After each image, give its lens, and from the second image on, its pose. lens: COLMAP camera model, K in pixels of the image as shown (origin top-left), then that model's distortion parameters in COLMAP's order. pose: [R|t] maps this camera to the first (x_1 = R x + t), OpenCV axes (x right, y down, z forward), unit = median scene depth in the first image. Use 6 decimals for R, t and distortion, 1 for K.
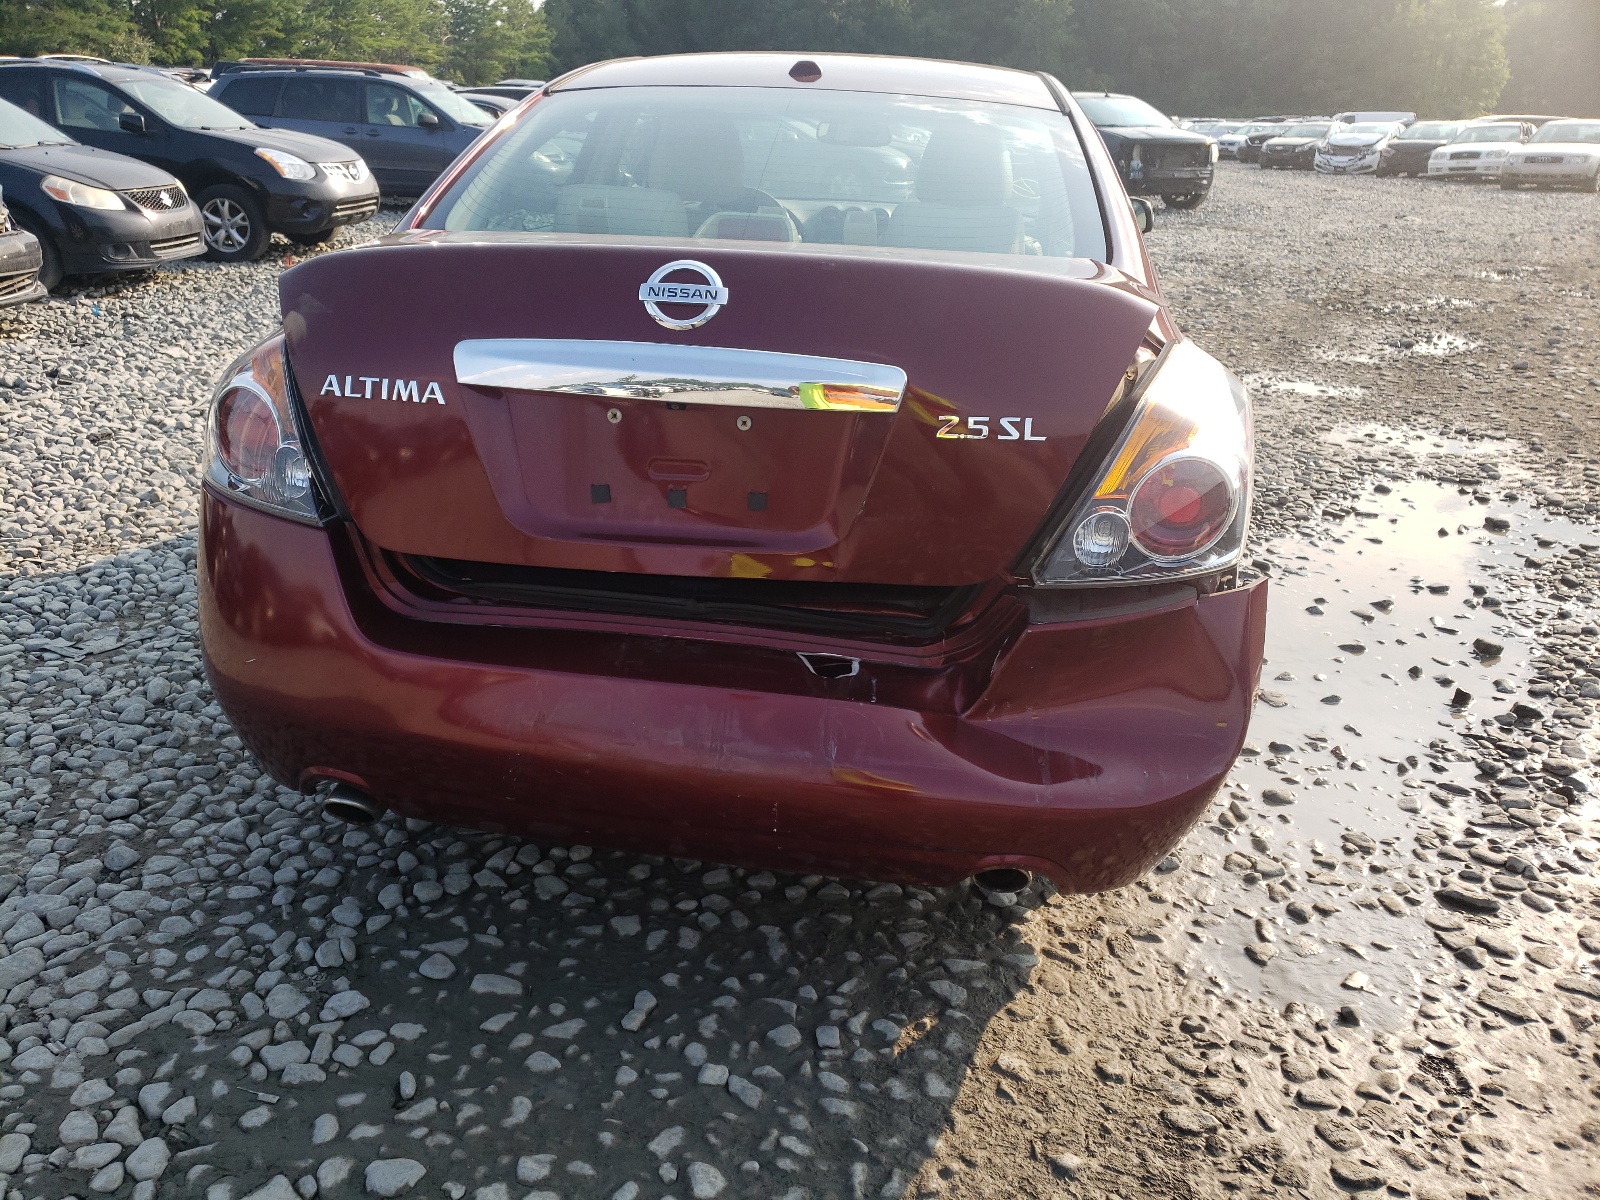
lens RADIAL K [[1211.4, 0, 800.0], [0, 1211.4, 600.0], [0, 0, 1]] dist [0.007344, 0.009140]
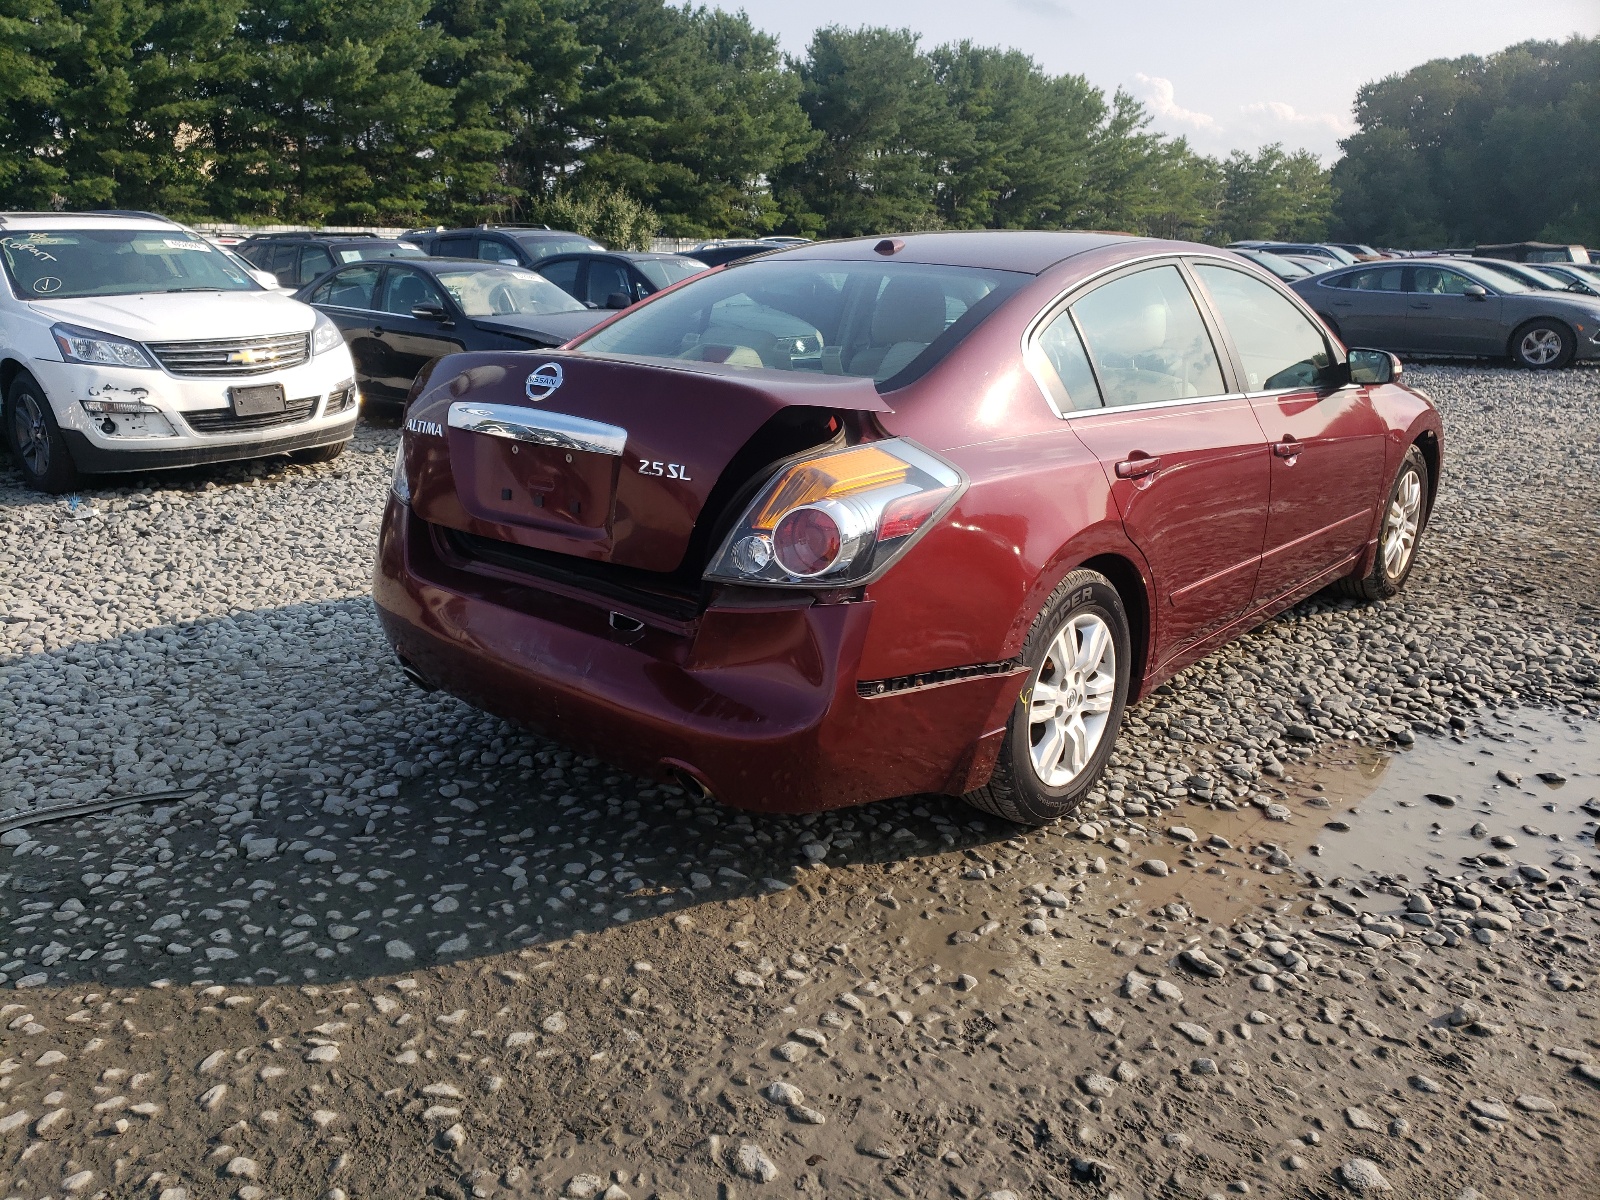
lens RADIAL K [[1200.1, 0, 801.2], [0, 1200.1, 562.0], [0, 0, 1]] dist [0.002861, -0.000306]
pose [[0.860723, 0.117778, -0.495262, 1.025503], [-0.187275, 0.977904, -0.092914, 0.082792], [0.473375, 0.172723, 0.863761, -0.238839]]
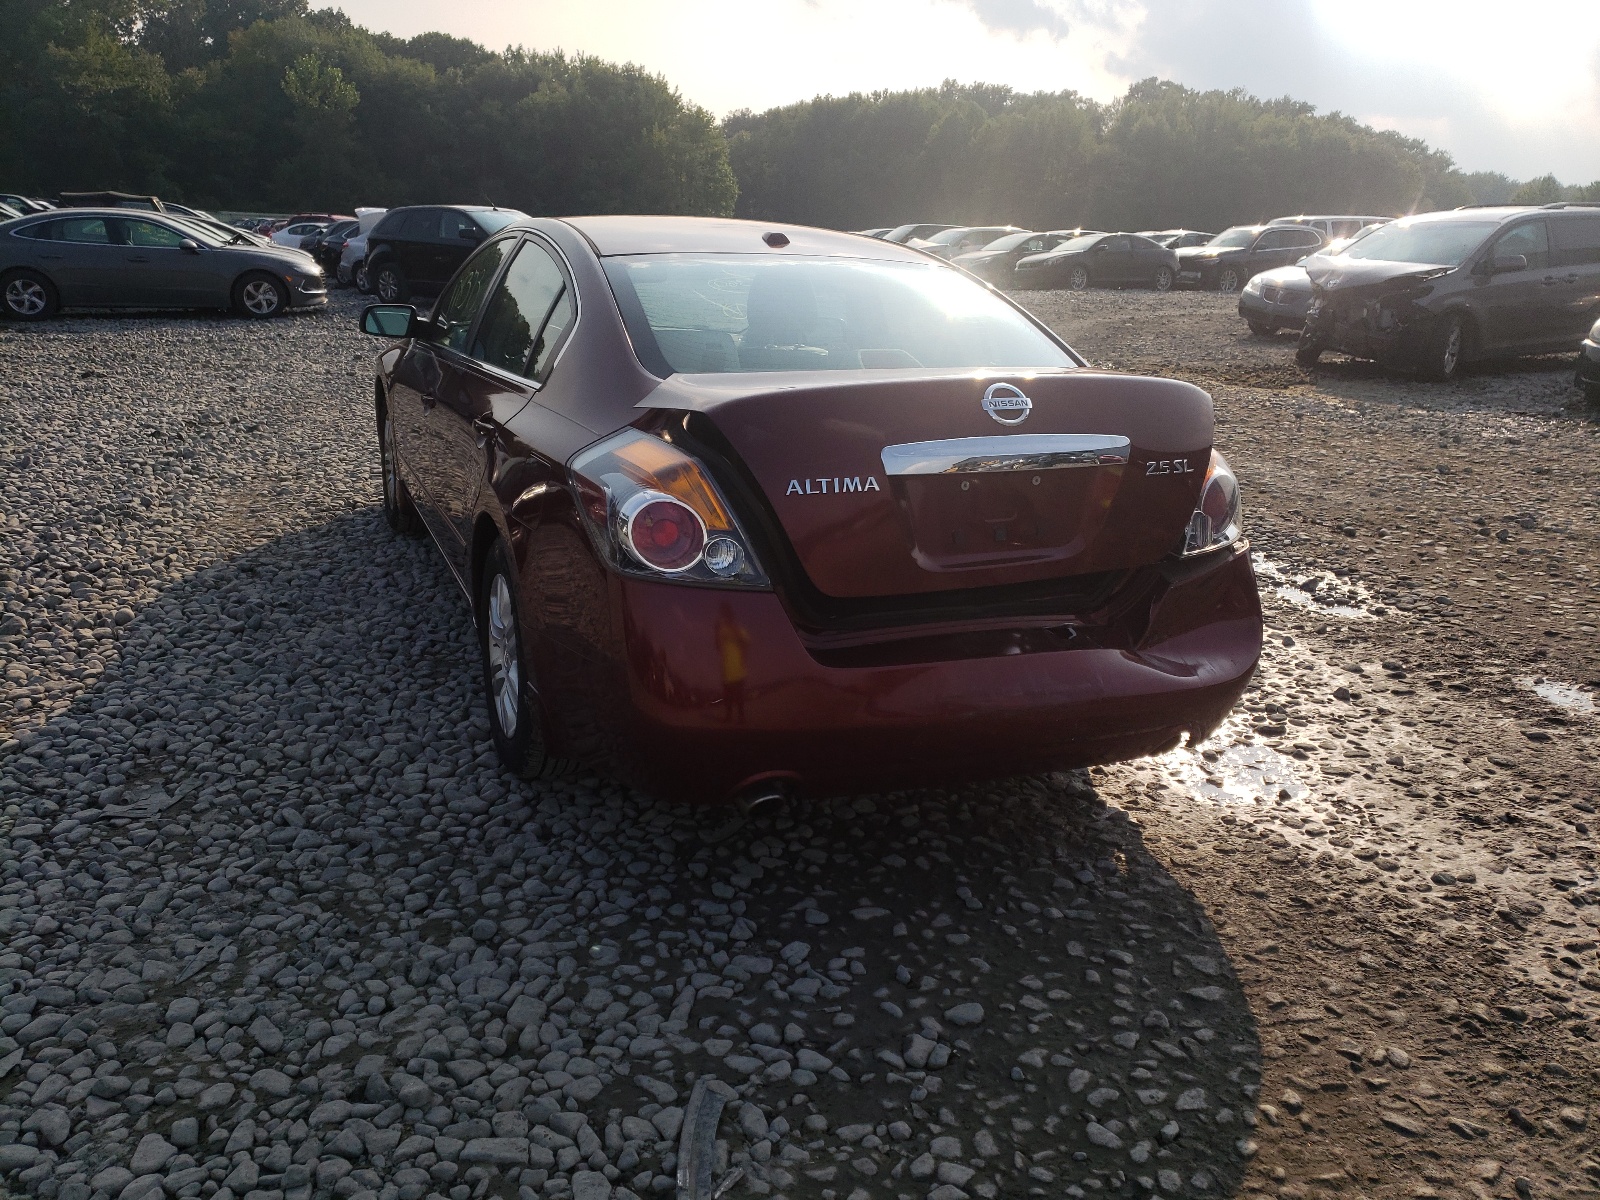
lens RADIAL K [[1152.6, 0, 800.0], [0, 1152.6, 600.0], [0, 0, 1]] dist [-0.007542, -0.002626]
pose [[0.872375, -0.154617, 0.463741, -1.020159], [0.183464, 0.982872, -0.017427, -0.024341], [-0.453103, 0.100283, 0.885799, -0.171542]]
